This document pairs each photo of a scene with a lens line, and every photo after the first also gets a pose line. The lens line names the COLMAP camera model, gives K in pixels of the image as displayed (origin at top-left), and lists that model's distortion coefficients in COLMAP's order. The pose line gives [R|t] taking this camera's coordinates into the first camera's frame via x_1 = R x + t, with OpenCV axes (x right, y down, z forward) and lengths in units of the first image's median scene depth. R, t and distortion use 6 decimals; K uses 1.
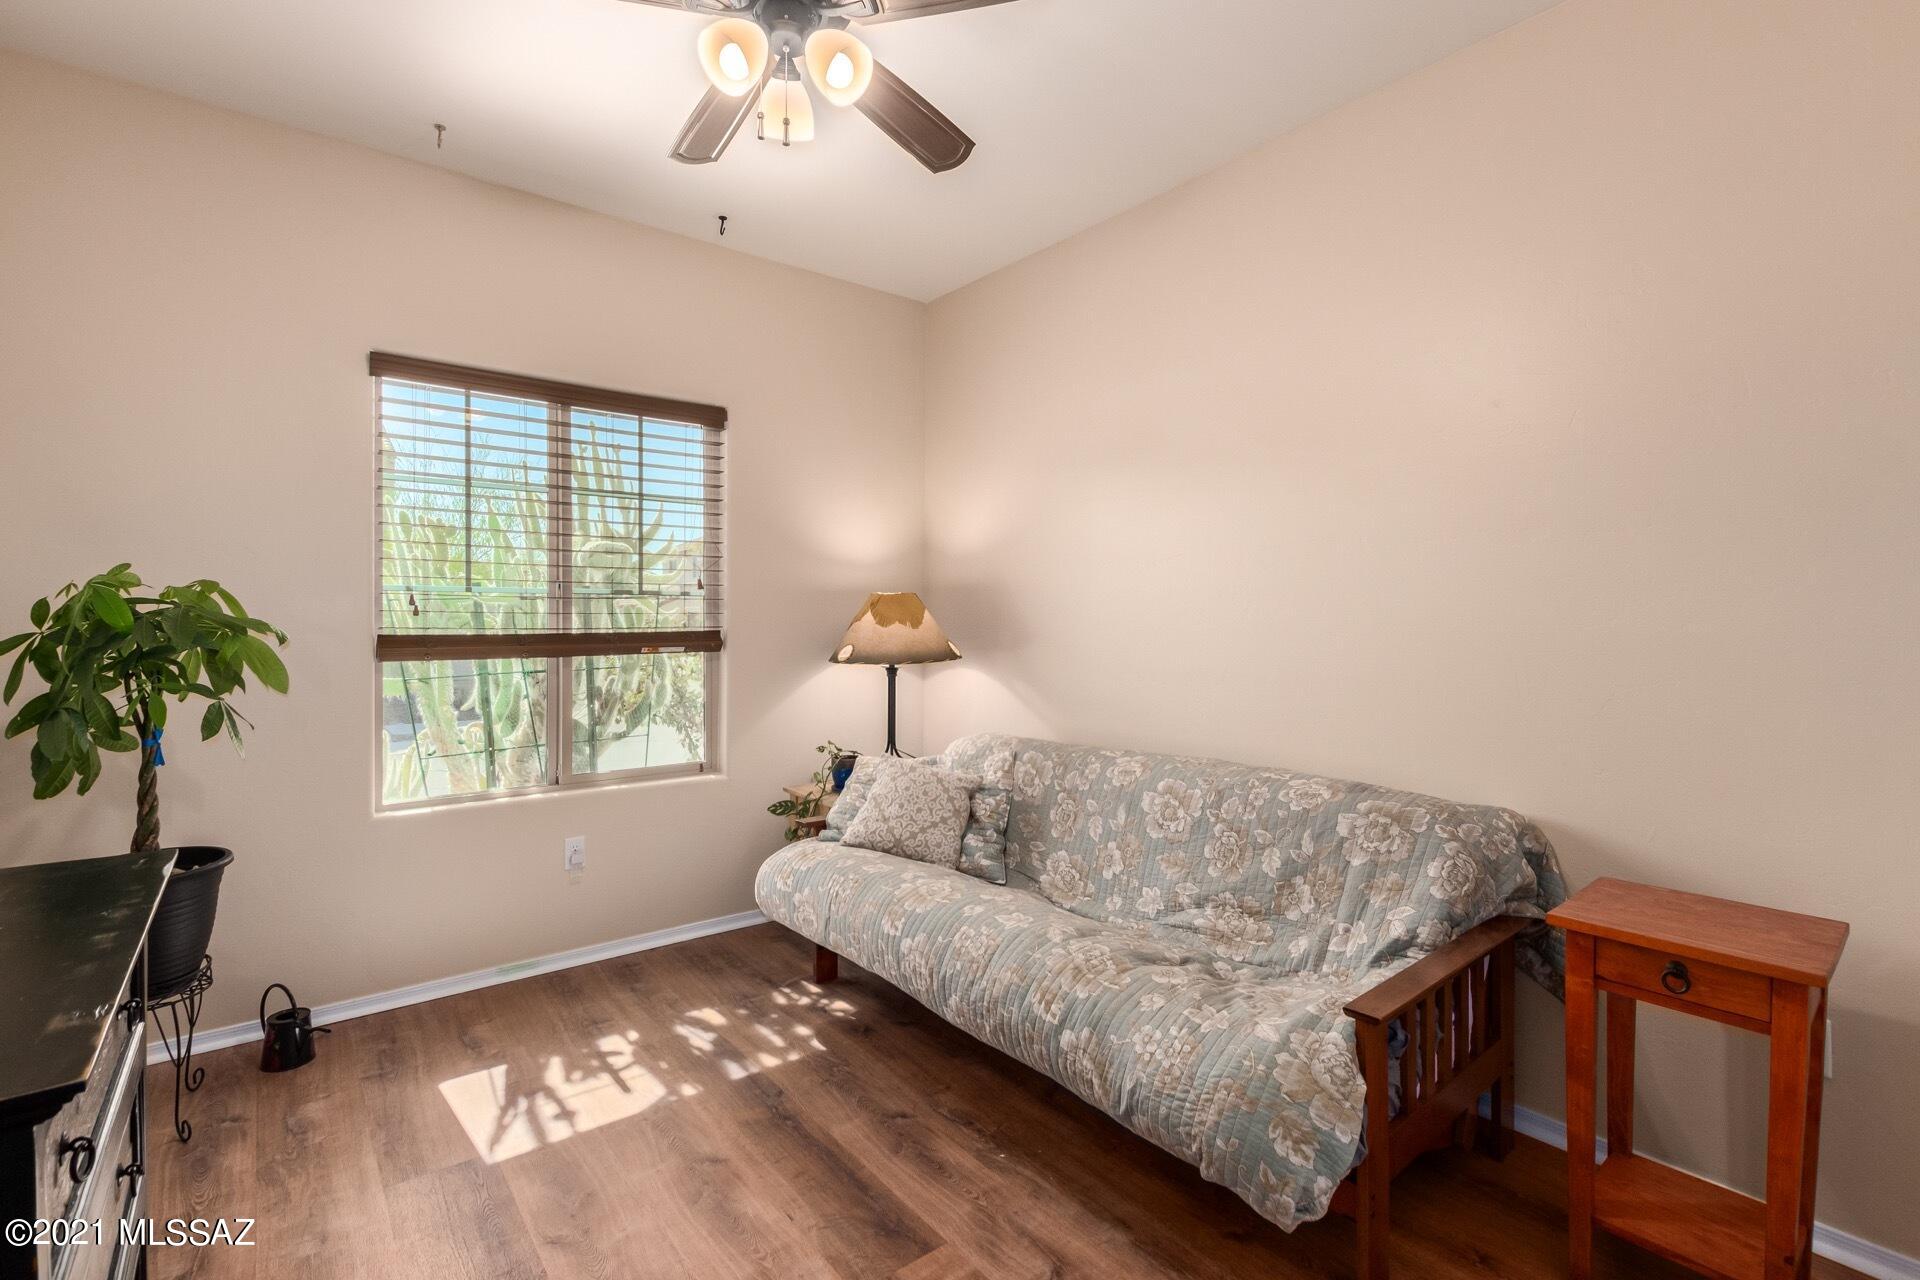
lens RADIAL K [[884.6, 0, 959.8], [0, 884.6, 635.2], [0, 0, 1]] dist [0.010155, -0.004683]
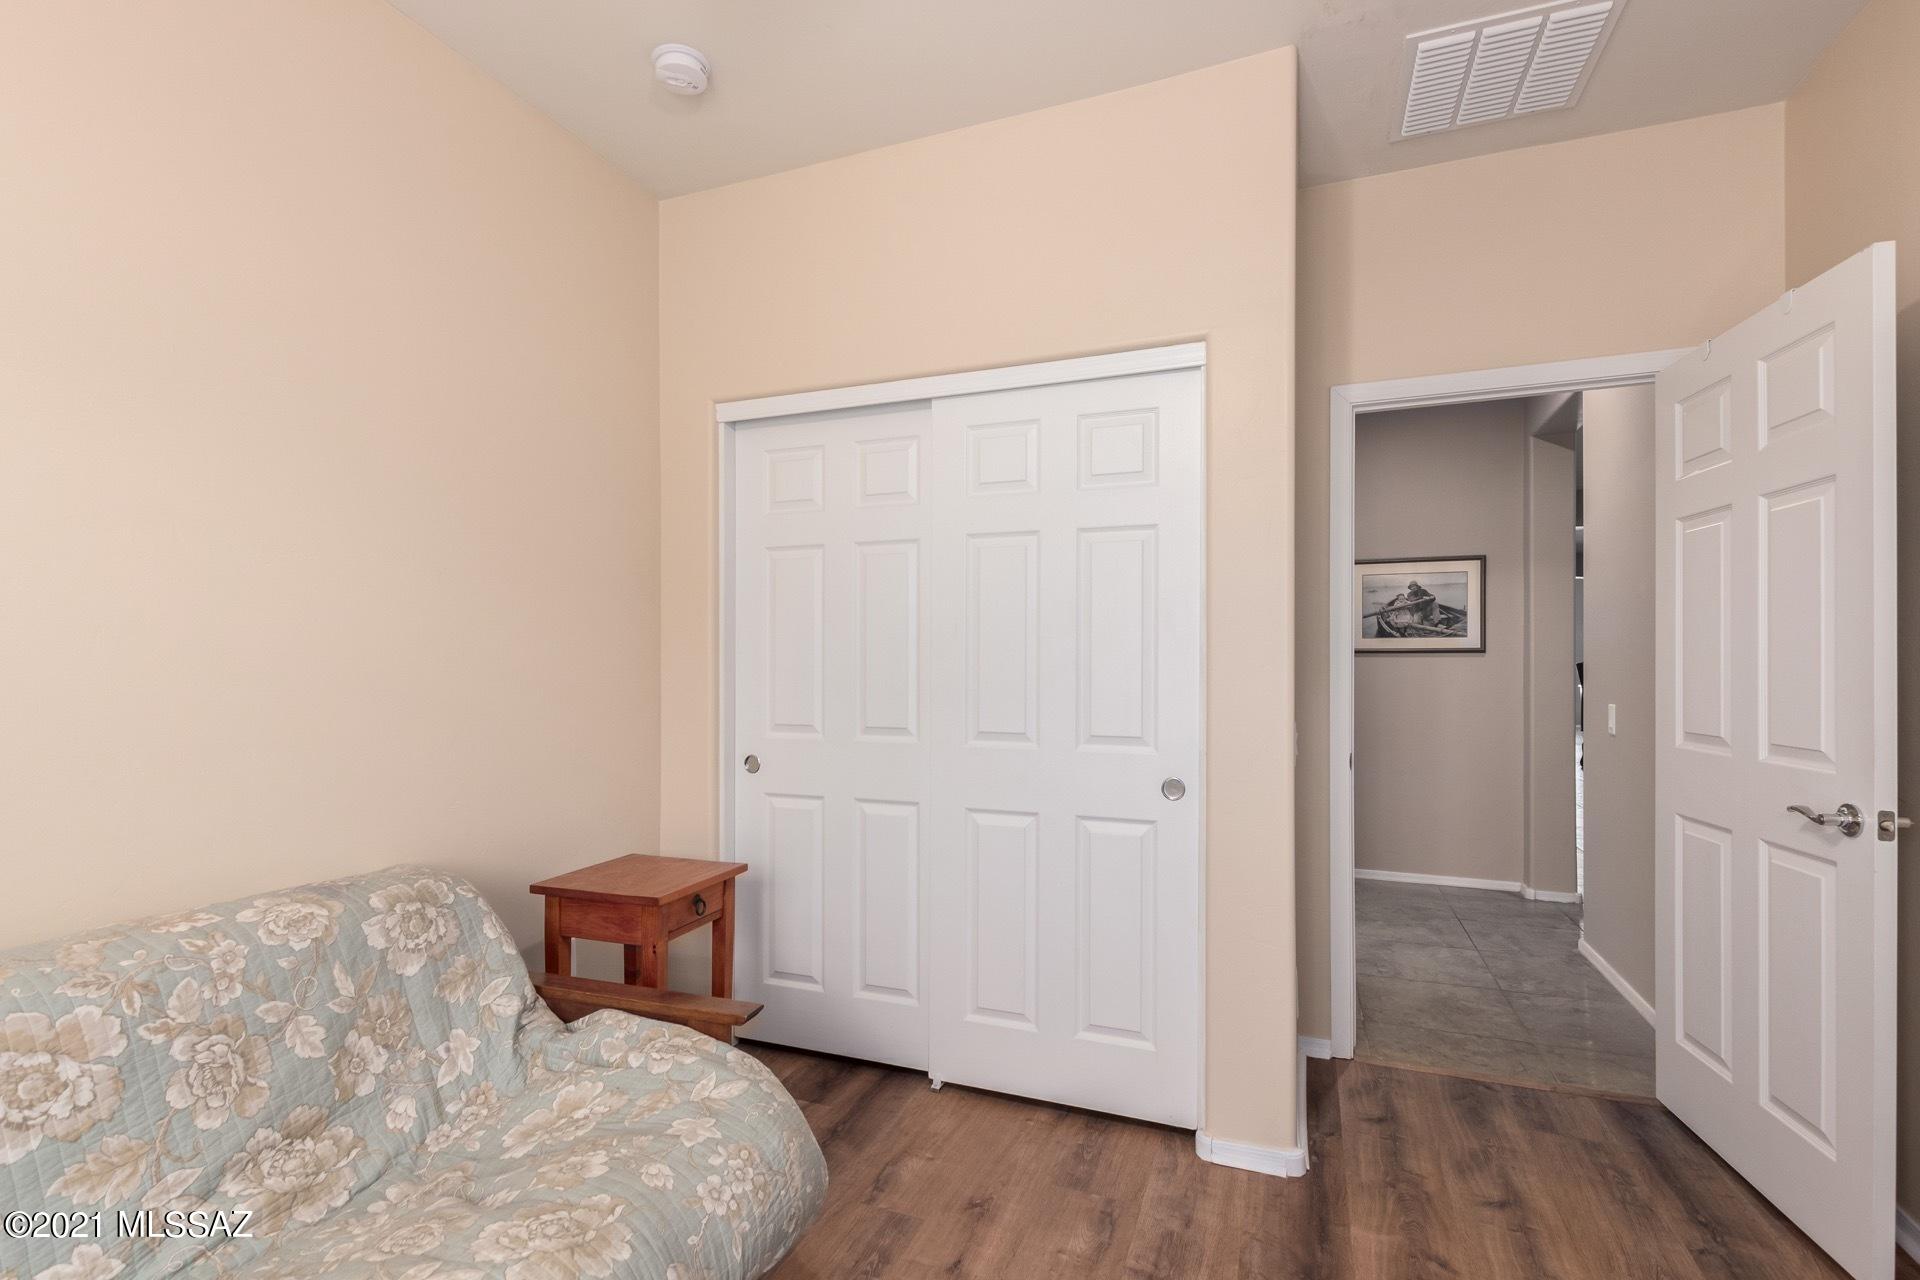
lens RADIAL K [[884.6, 0, 959.5], [0, 884.6, 648.3], [0, 0, 1]] dist [0.010155, -0.004683]
pose [[-0.504183, 0.004202, 0.863587, -0.454279], [0.011123, 0.999937, 0.001628, -0.021376], [-0.863525, 0.010427, -0.504198, 0.943457]]
